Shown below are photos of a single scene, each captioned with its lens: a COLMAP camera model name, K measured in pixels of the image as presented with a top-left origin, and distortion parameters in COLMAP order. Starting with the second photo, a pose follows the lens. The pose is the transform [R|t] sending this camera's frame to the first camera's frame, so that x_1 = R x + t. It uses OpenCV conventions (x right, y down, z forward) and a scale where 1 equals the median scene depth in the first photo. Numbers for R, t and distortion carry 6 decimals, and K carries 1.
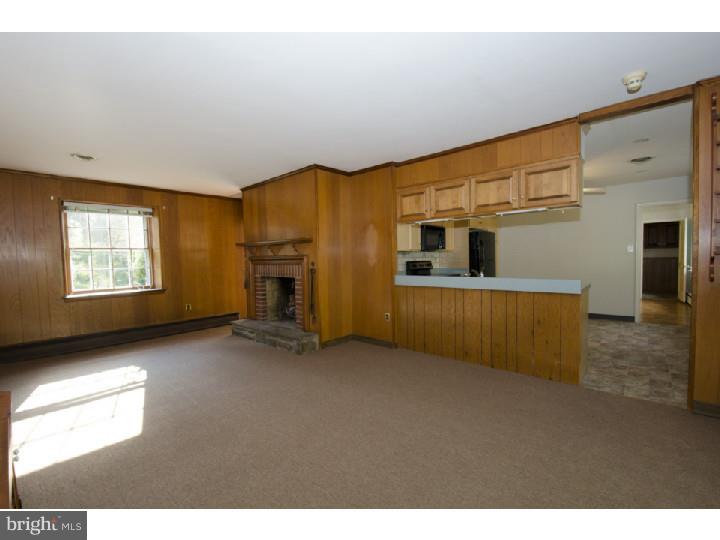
lens RADIAL K [[304.9, 0, 360.0], [0, 304.9, 270.0], [0, 0, 1]] dist [0.085725, -0.000091]
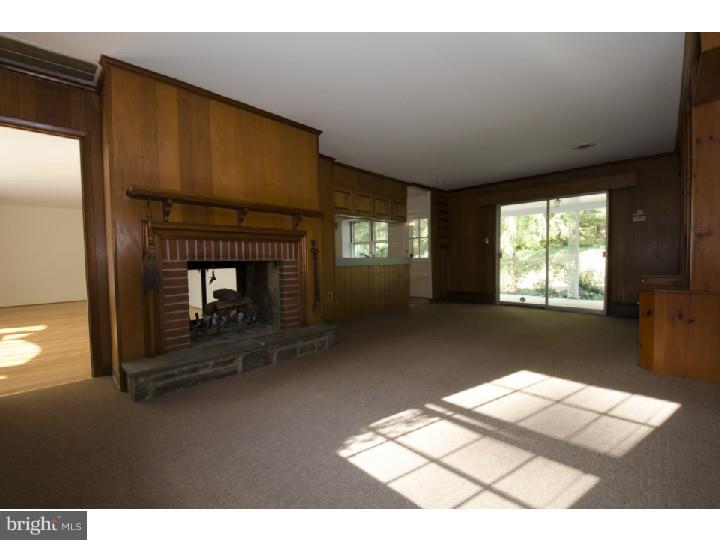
lens RADIAL K [[304.9, 0, 360.0], [0, 304.9, 270.0], [0, 0, 1]] dist [0.085725, -0.000091]
pose [[0.028180, -0.021734, 0.999367, -0.966525], [0.041797, 0.998915, 0.020546, 0.041644], [-0.998729, 0.041192, 0.029058, 0.815569]]
